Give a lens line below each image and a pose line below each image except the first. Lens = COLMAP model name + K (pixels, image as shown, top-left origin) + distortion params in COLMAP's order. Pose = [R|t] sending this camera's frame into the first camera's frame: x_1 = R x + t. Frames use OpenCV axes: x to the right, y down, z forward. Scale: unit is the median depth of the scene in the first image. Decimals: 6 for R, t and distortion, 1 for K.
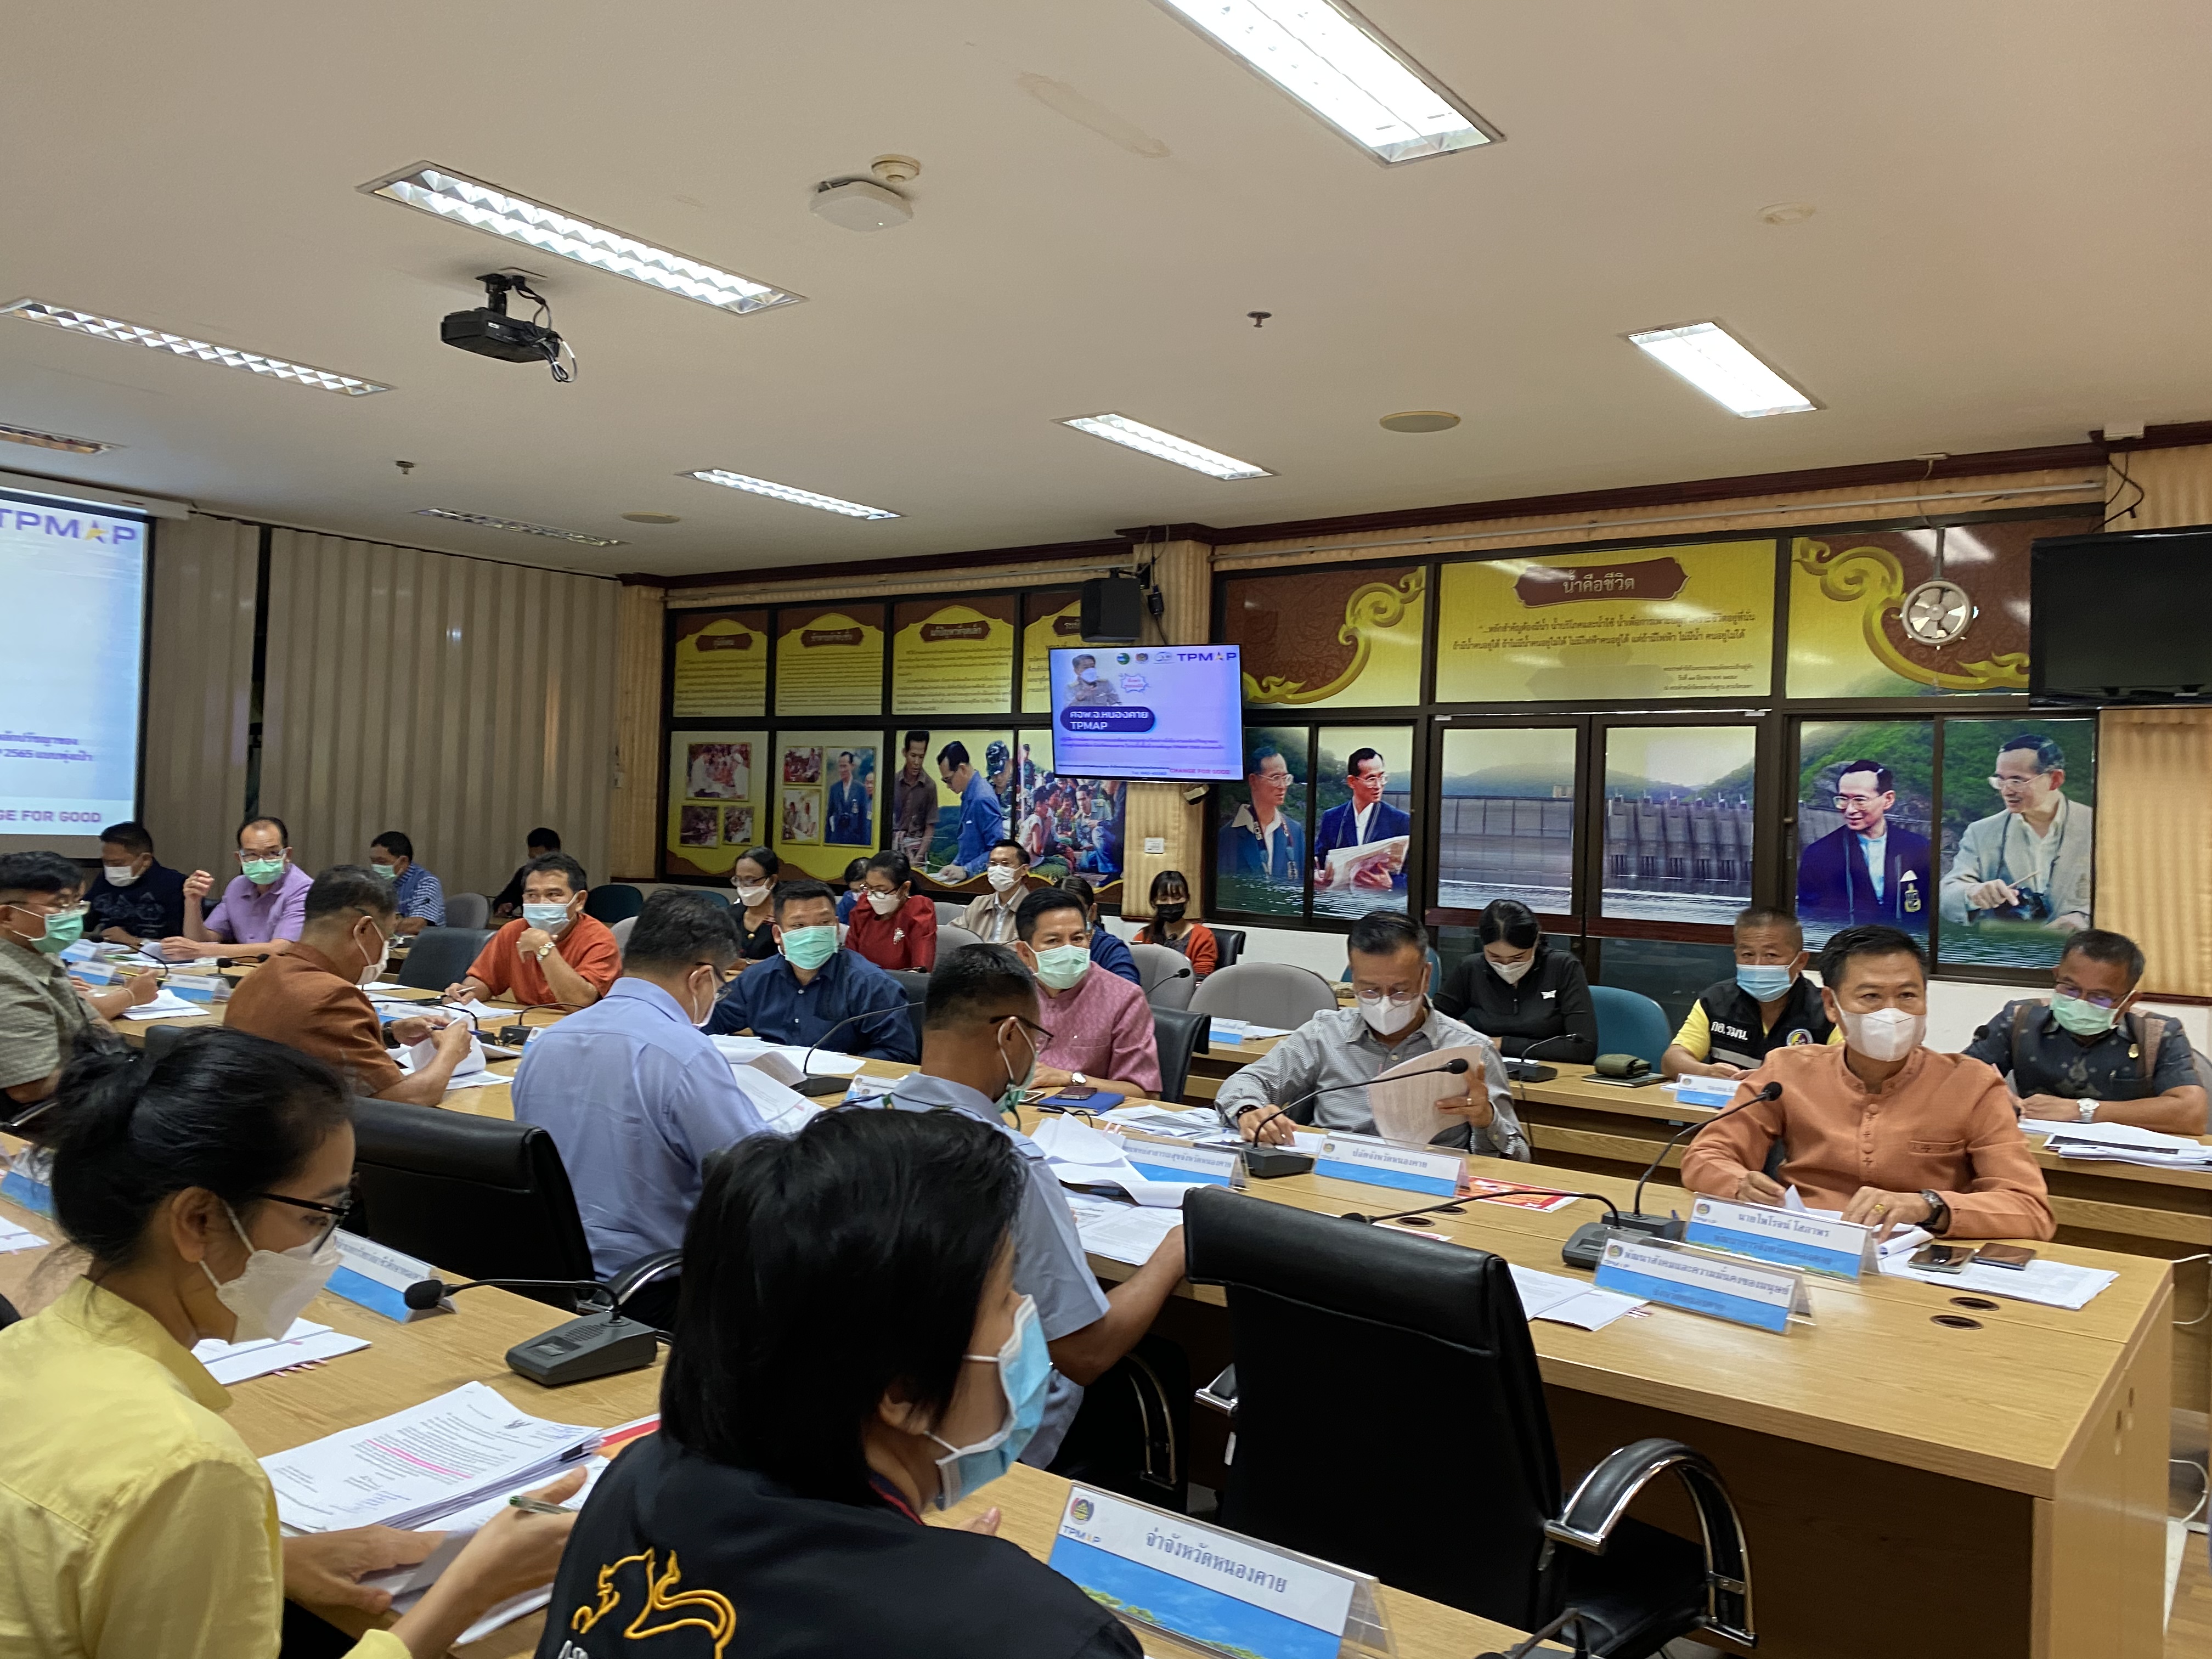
lens RADIAL K [[1690.7, 0, 1136.9], [0, 1690.7, 820.3], [0, 0, 1]] dist [0.057506, -0.069298]
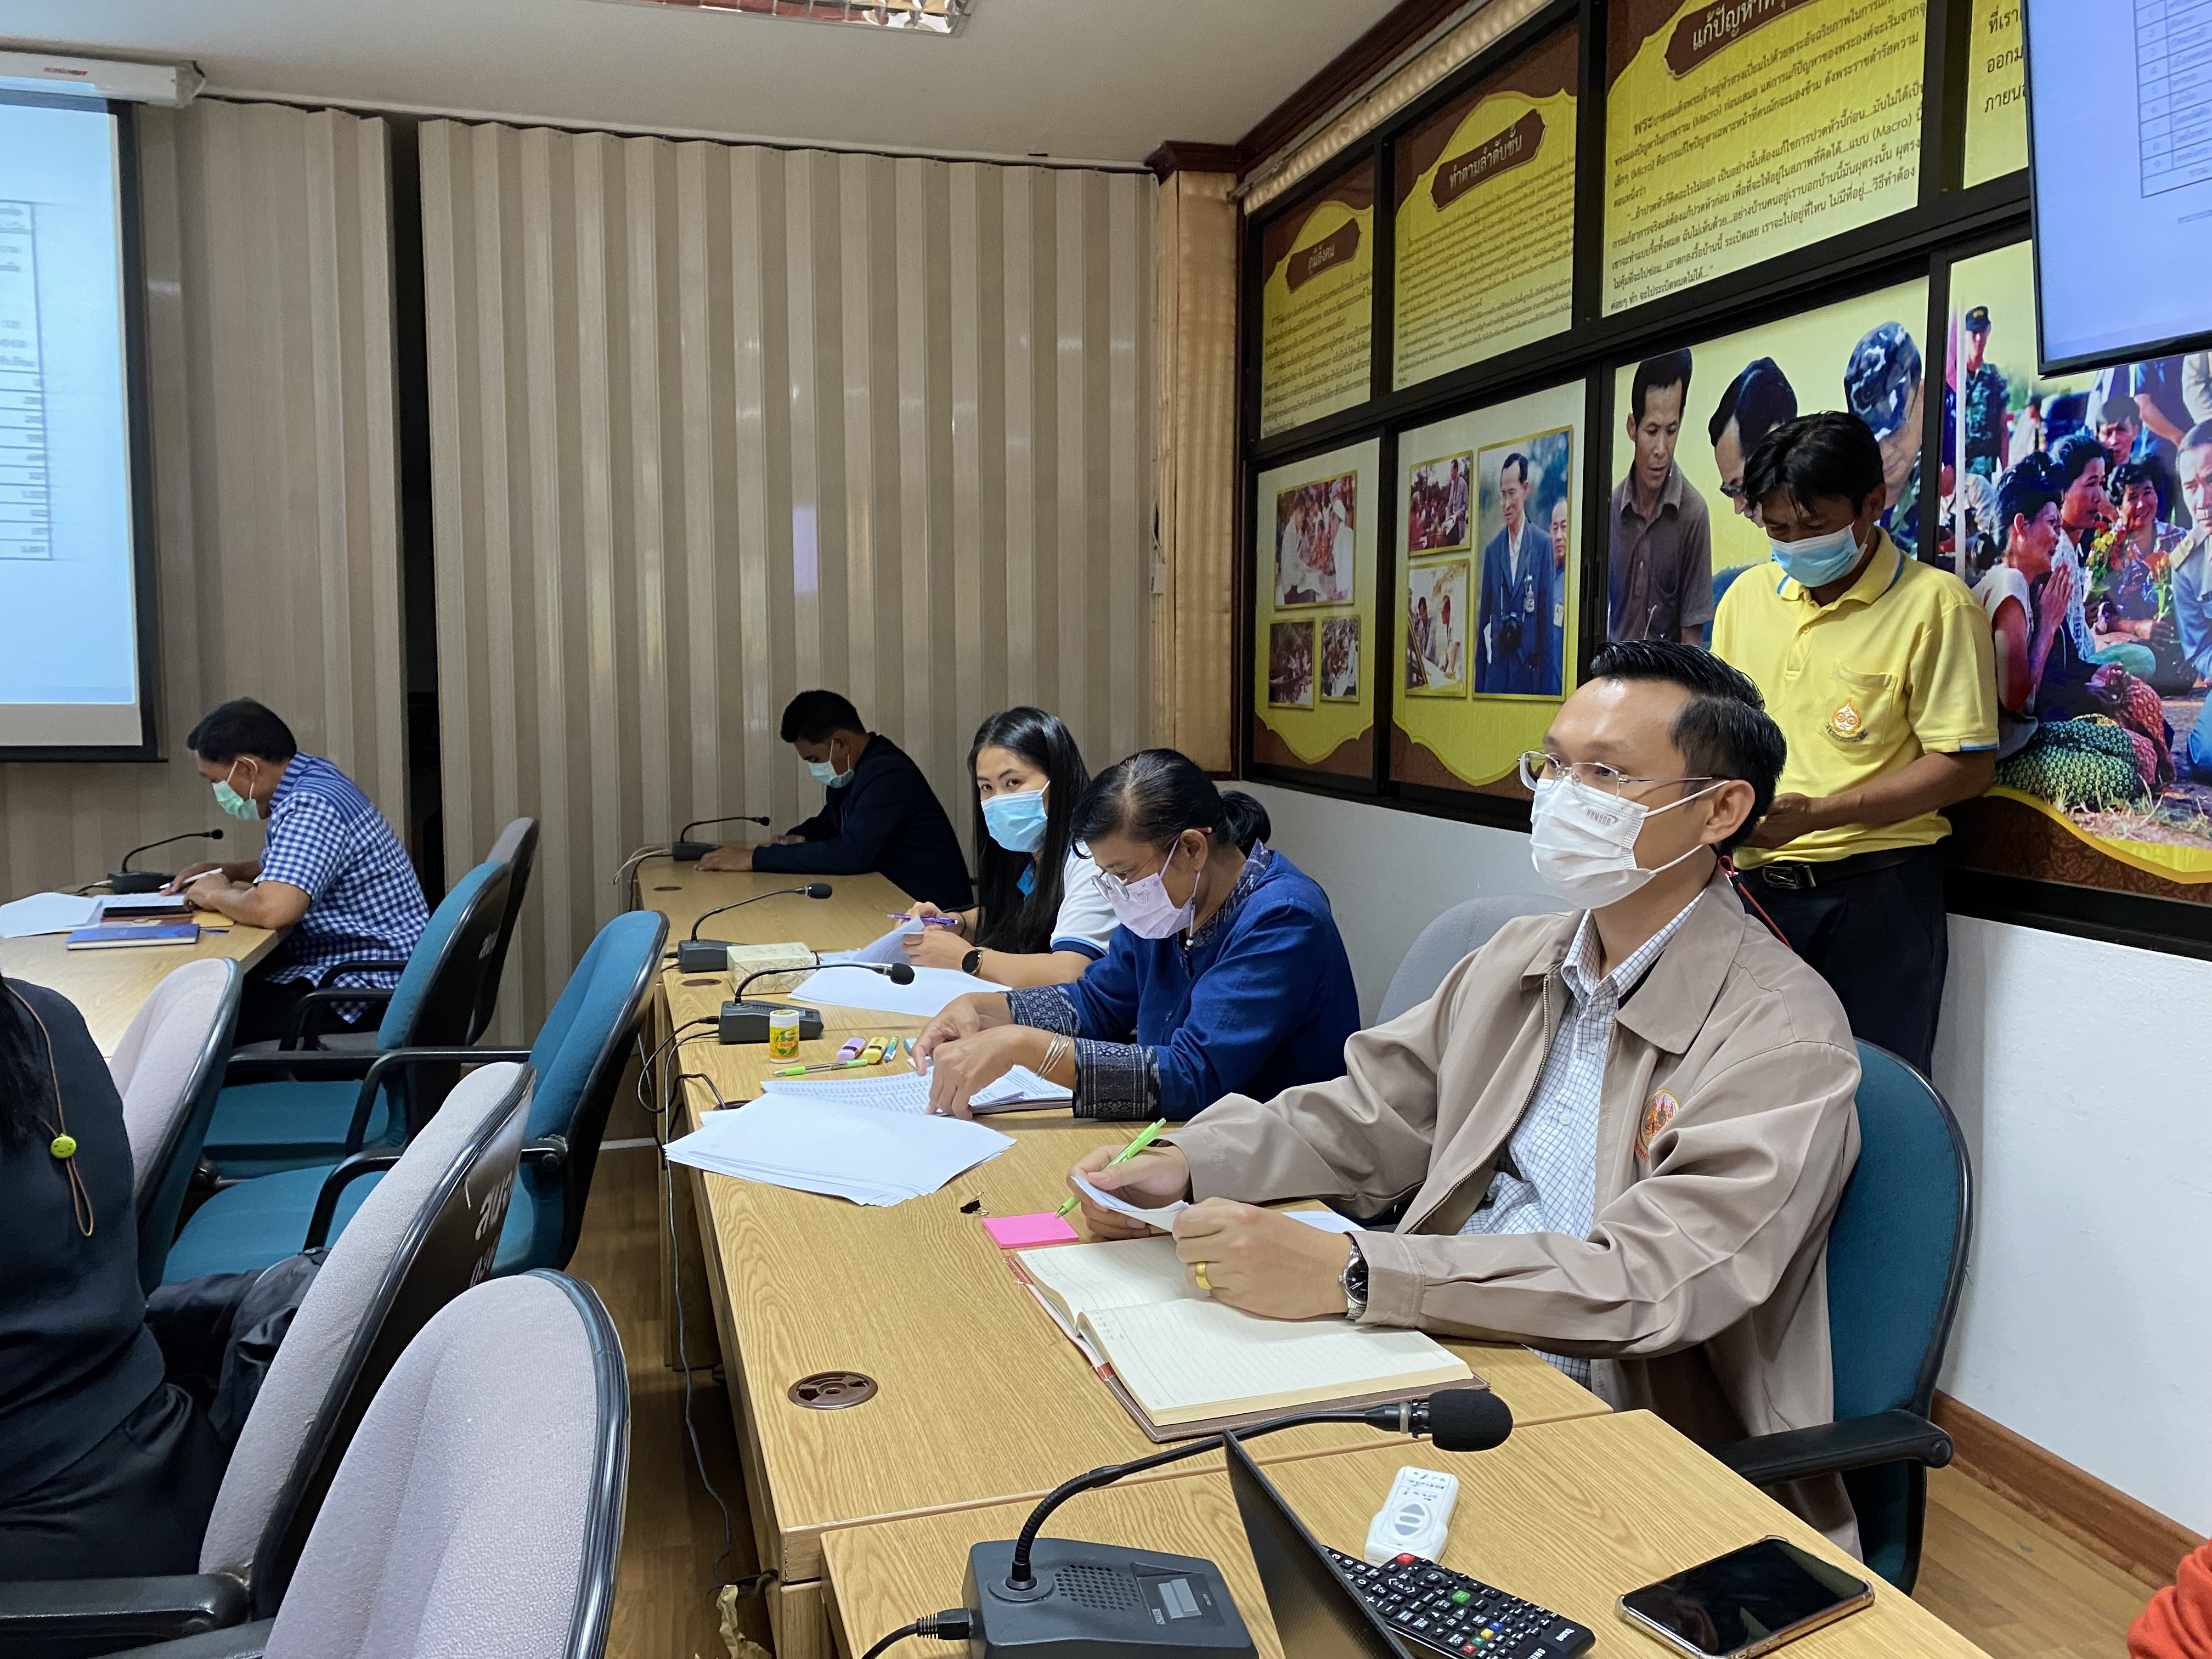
lens RADIAL K [[1690.7, 0, 1104.1], [0, 1690.7, 805.6], [0, 0, 1]] dist [0.057506, -0.069298]
pose [[0.783562, 0.018243, -0.621045, -0.004331], [0.025596, 0.997772, 0.061605, 0.018140], [0.620786, -0.064168, 0.781350, 0.877030]]
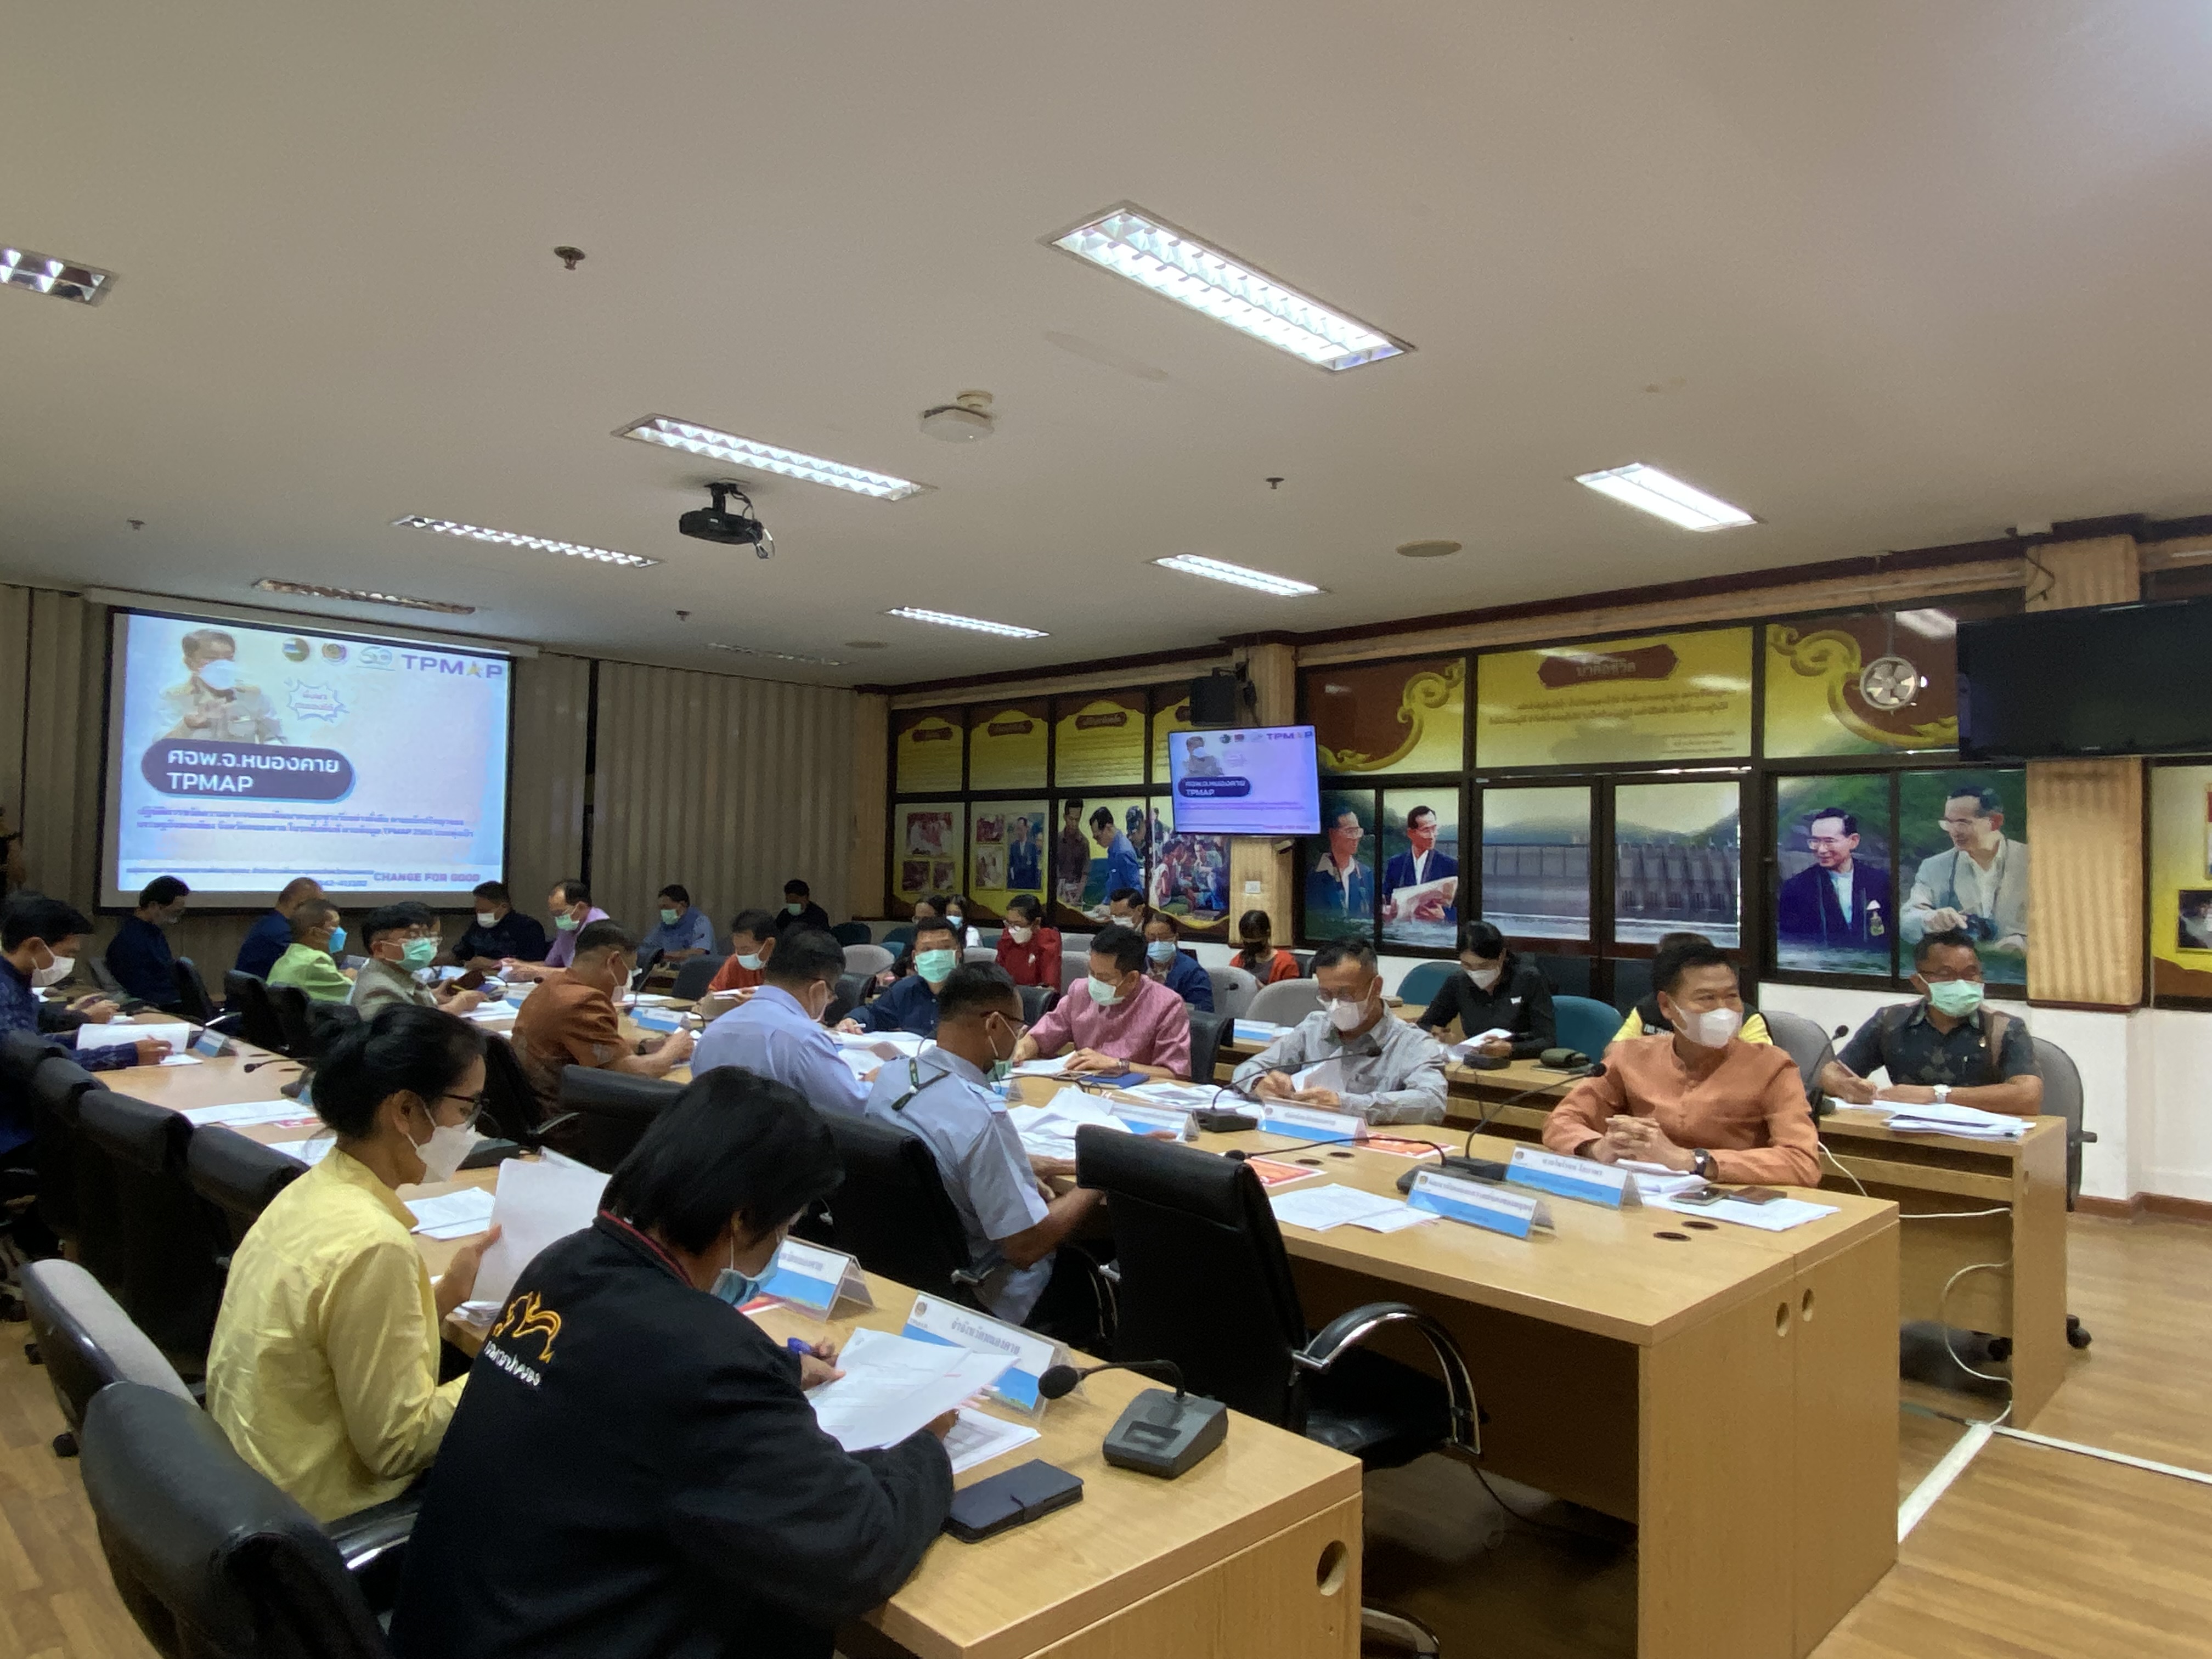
lens RADIAL K [[1405.0, 0, 1099.8], [0, 1405.0, 830.4], [0, 0, 1]] dist [0.066663, -0.074020]
pose [[0.988403, -0.019393, -0.150607, 0.063588], [0.015387, 0.999497, -0.027720, -0.000162], [0.151069, 0.025081, 0.988205, -0.054017]]
